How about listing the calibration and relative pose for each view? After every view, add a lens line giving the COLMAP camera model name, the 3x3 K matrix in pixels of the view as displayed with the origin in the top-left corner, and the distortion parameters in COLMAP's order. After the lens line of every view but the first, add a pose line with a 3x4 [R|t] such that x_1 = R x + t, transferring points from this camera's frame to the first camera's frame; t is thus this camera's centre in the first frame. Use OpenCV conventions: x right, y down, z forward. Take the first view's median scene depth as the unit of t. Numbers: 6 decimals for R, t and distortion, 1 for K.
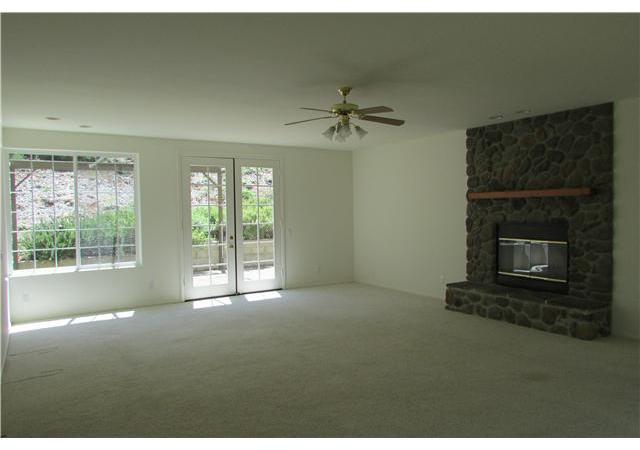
lens RADIAL K [[469.3, 0, 320.0], [0, 469.3, 225.0], [0, 0, 1]] dist [0.005083, 0.003370]
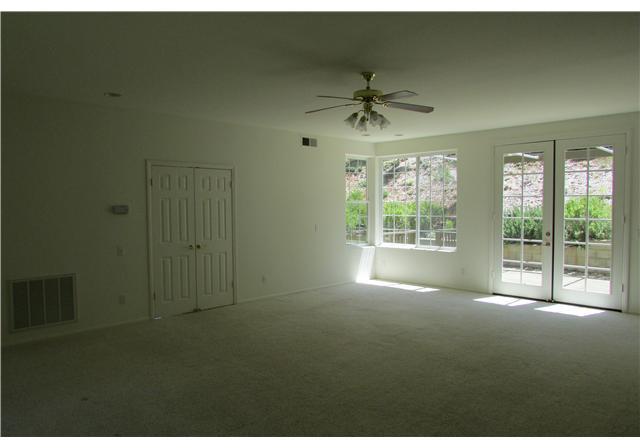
lens RADIAL K [[469.3, 0, 320.0], [0, 469.3, 224.0], [0, 0, 1]] dist [0.005083, 0.003370]
pose [[0.215971, 0.057101, -0.974729, 0.574553], [-0.033442, 0.998135, 0.051063, -0.021368], [0.975827, 0.021569, 0.217478, 0.423789]]
